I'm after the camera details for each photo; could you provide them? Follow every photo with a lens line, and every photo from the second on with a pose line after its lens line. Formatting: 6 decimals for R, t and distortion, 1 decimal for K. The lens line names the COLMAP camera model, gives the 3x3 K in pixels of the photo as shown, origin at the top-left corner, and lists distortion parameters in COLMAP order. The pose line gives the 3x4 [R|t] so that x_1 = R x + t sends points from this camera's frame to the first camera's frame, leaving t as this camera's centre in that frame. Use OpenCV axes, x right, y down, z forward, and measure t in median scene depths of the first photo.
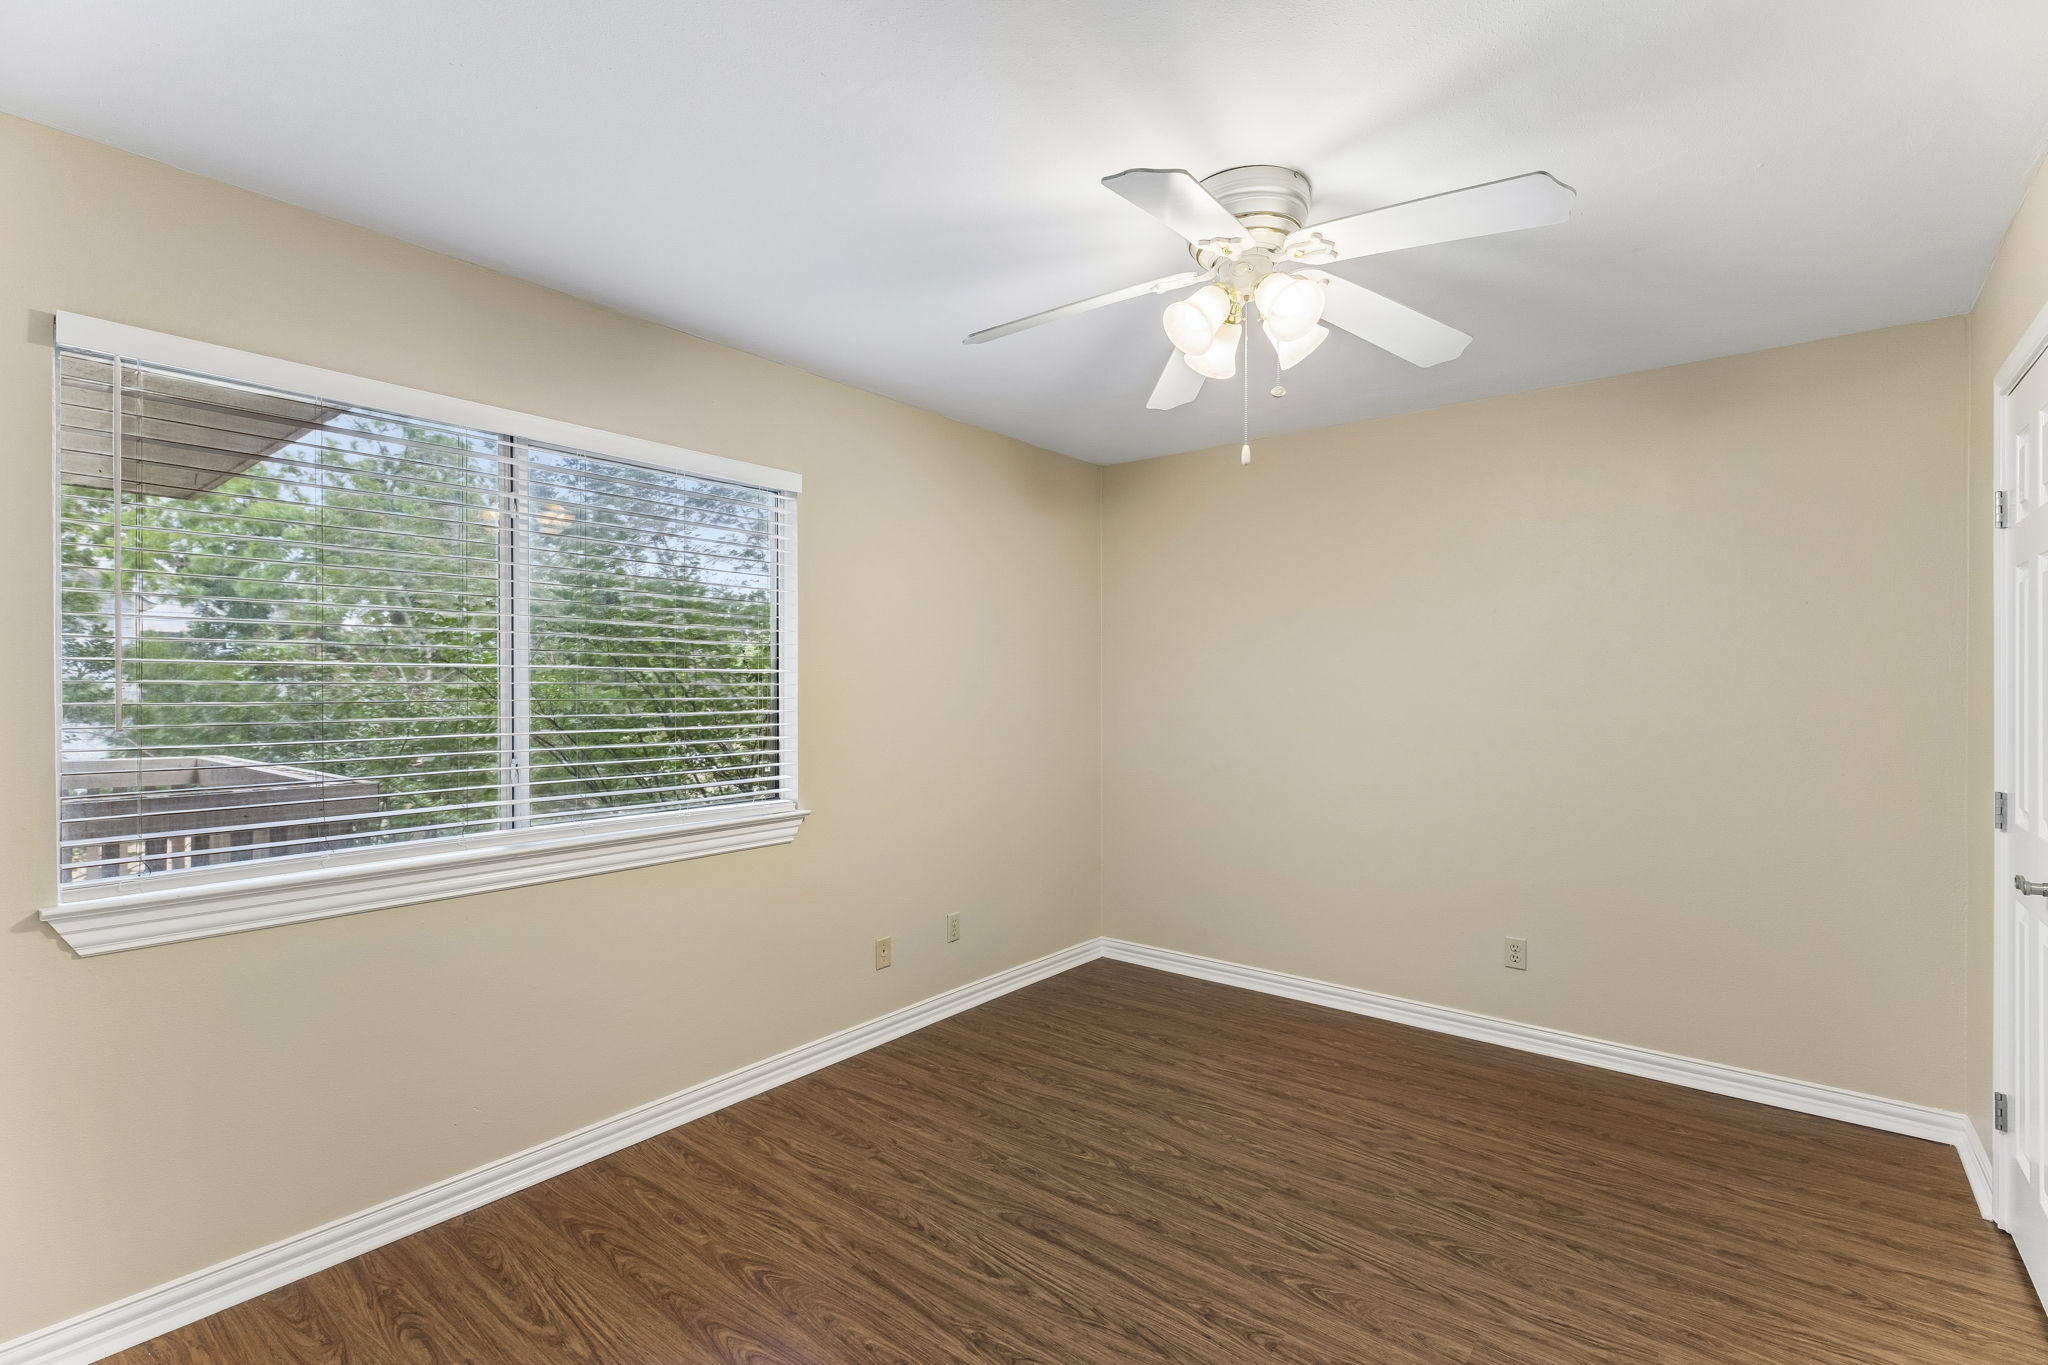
lens RADIAL K [[936.9, 0, 1019.2], [0, 936.9, 691.1], [0, 0, 1]] dist [0.005488, -0.000393]
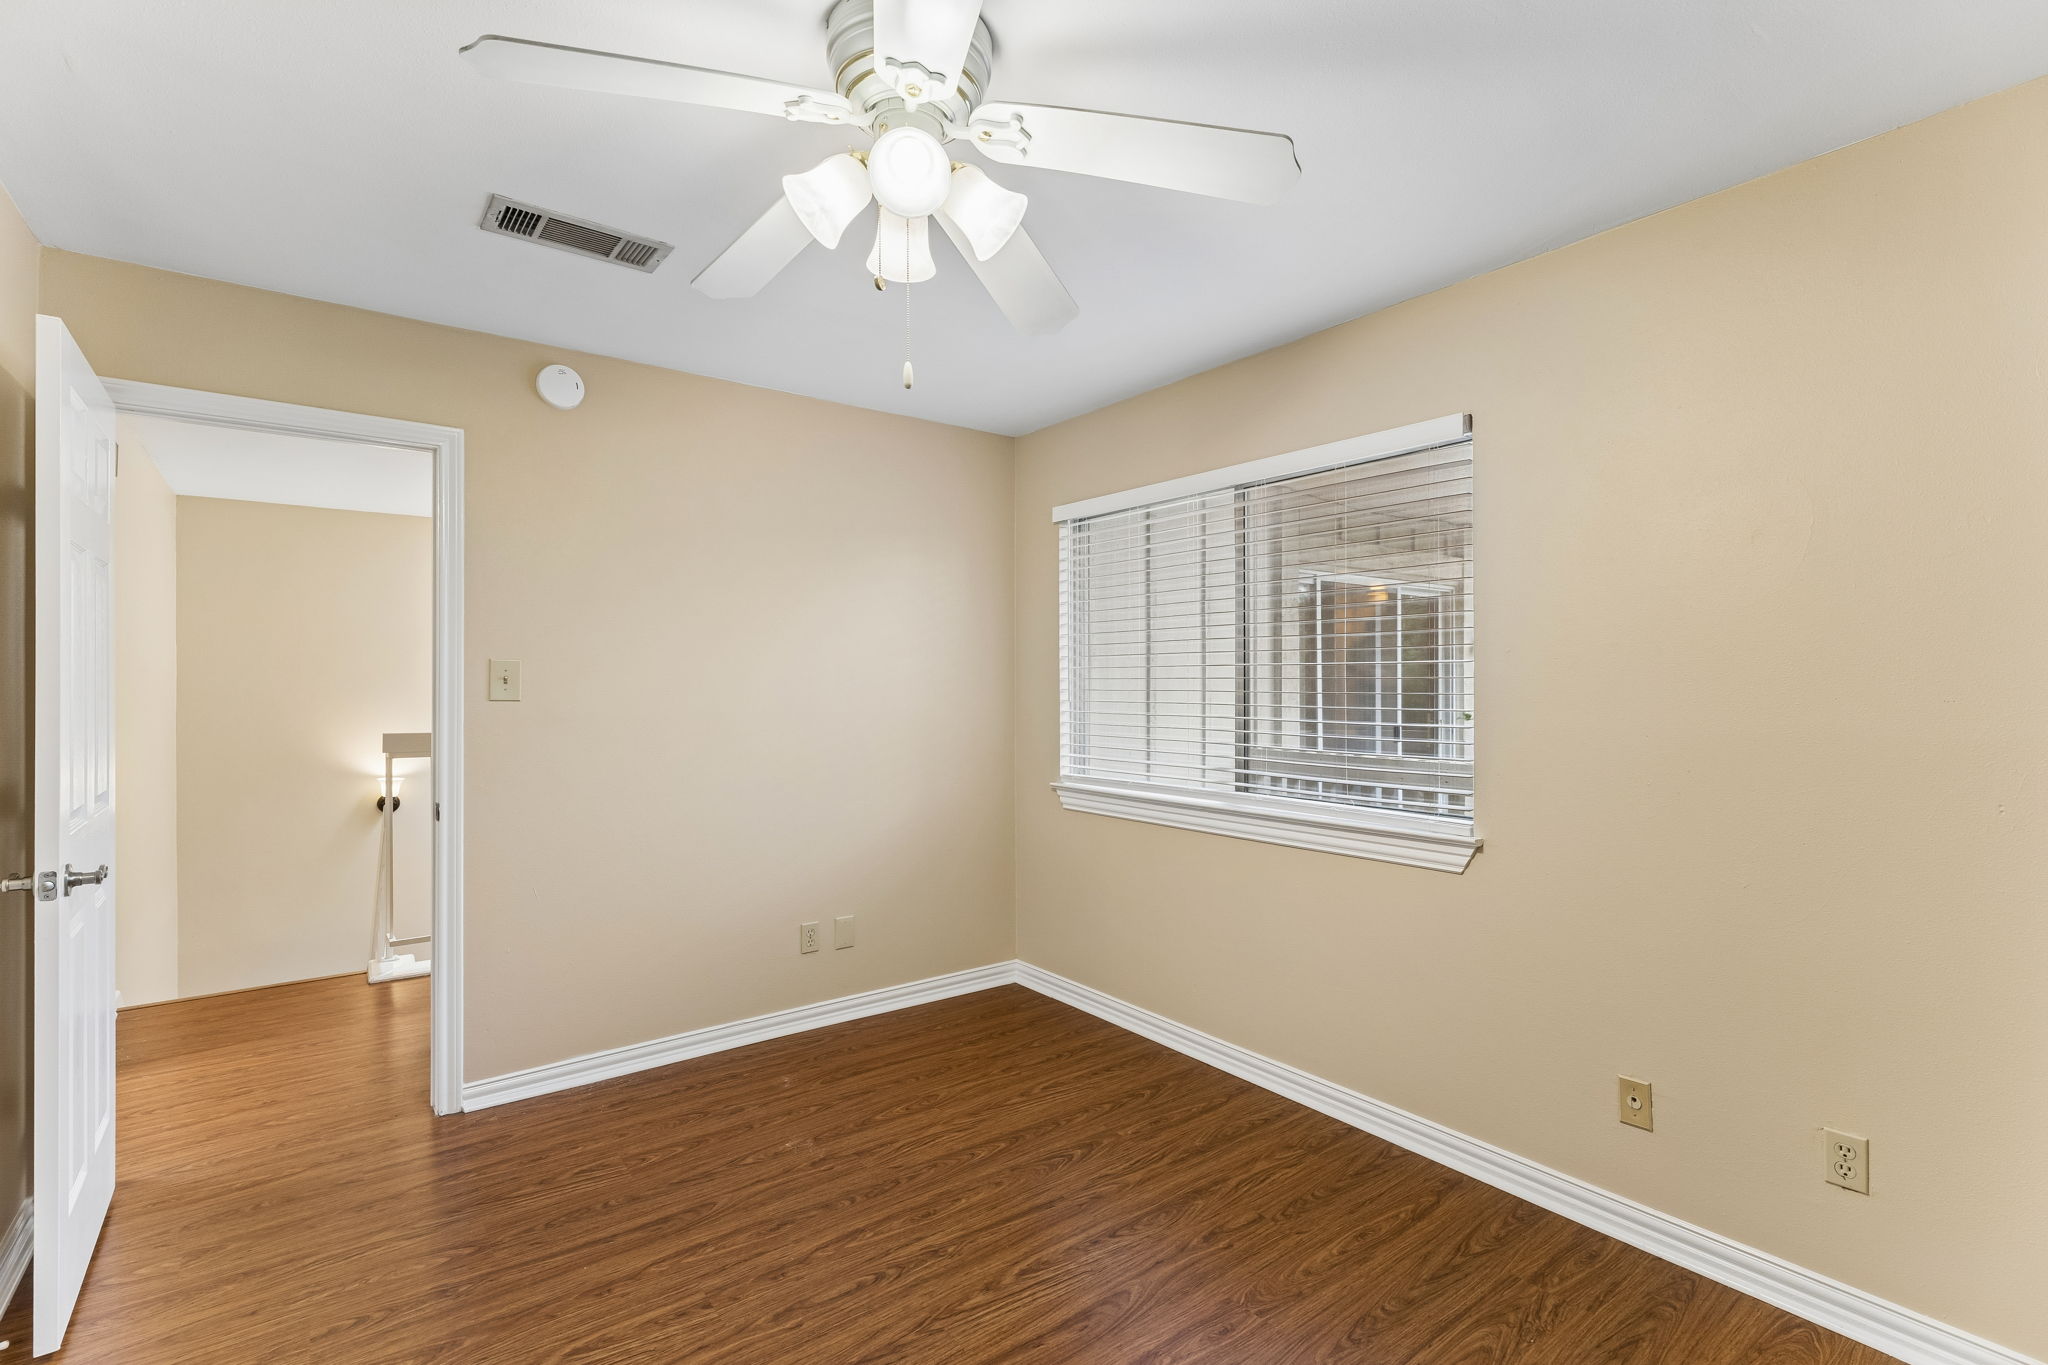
lens RADIAL K [[936.9, 0, 1022.7], [0, 936.9, 687.3], [0, 0, 1]] dist [0.005488, -0.000393]
pose [[-0.241861, 0.005012, -0.970298, 0.726891], [-0.005819, 0.999961, 0.006616, -0.002319], [0.970293, 0.007247, -0.241823, 0.964409]]
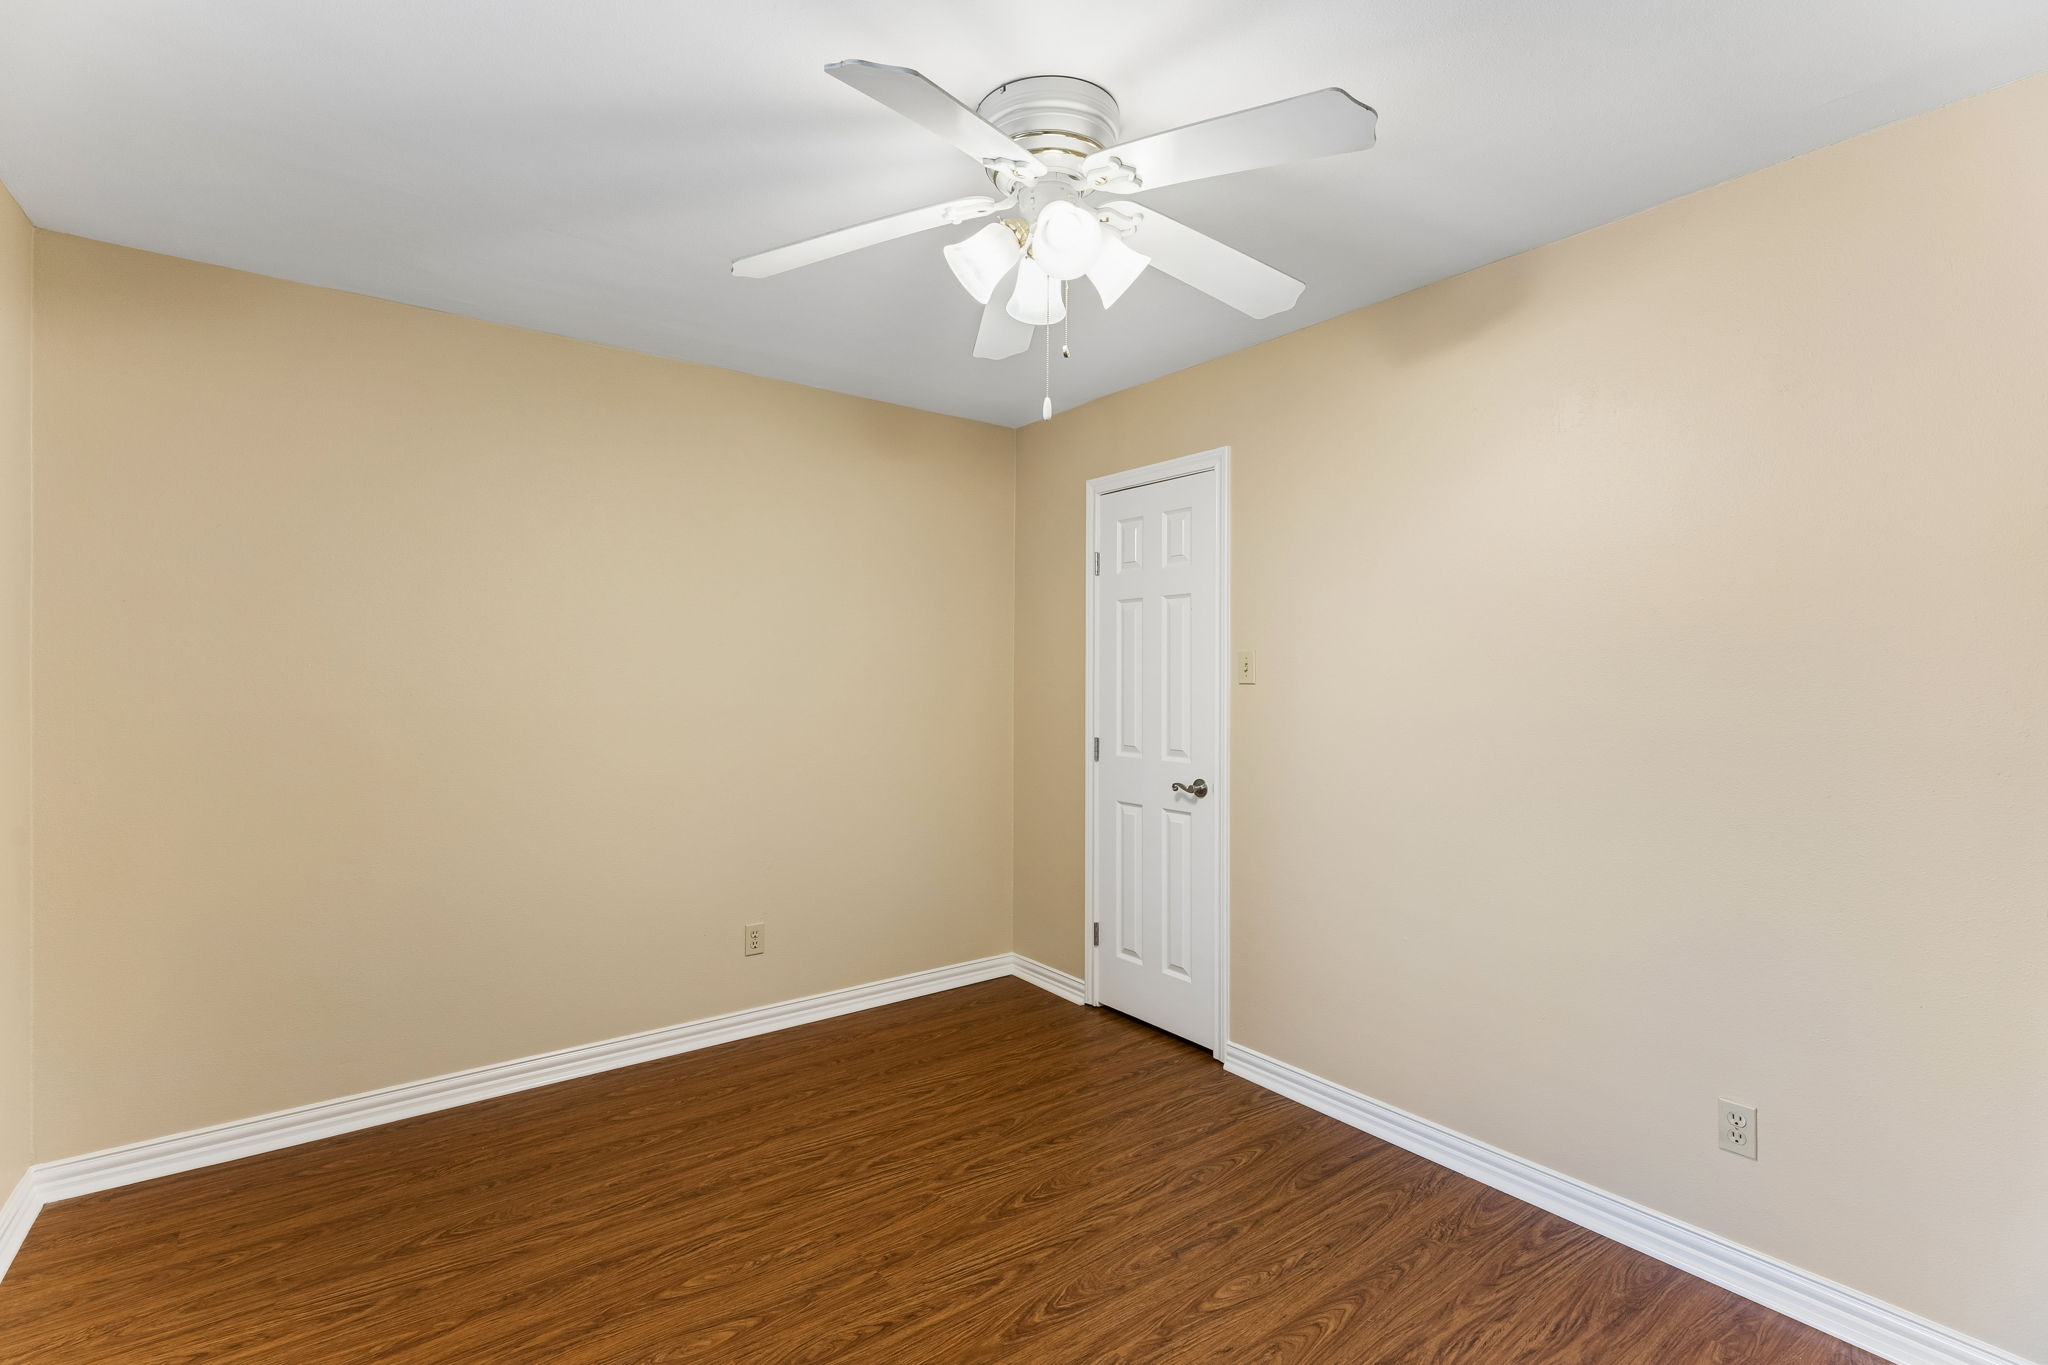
lens RADIAL K [[936.9, 0, 1030.4], [0, 936.9, 673.4], [0, 0, 1]] dist [0.005488, -0.000393]
pose [[0.229707, 0.000714, 0.973260, -0.470562], [-0.000686, 1.000000, -0.000572, -0.004839], [-0.973260, -0.000536, 0.229708, 0.607549]]
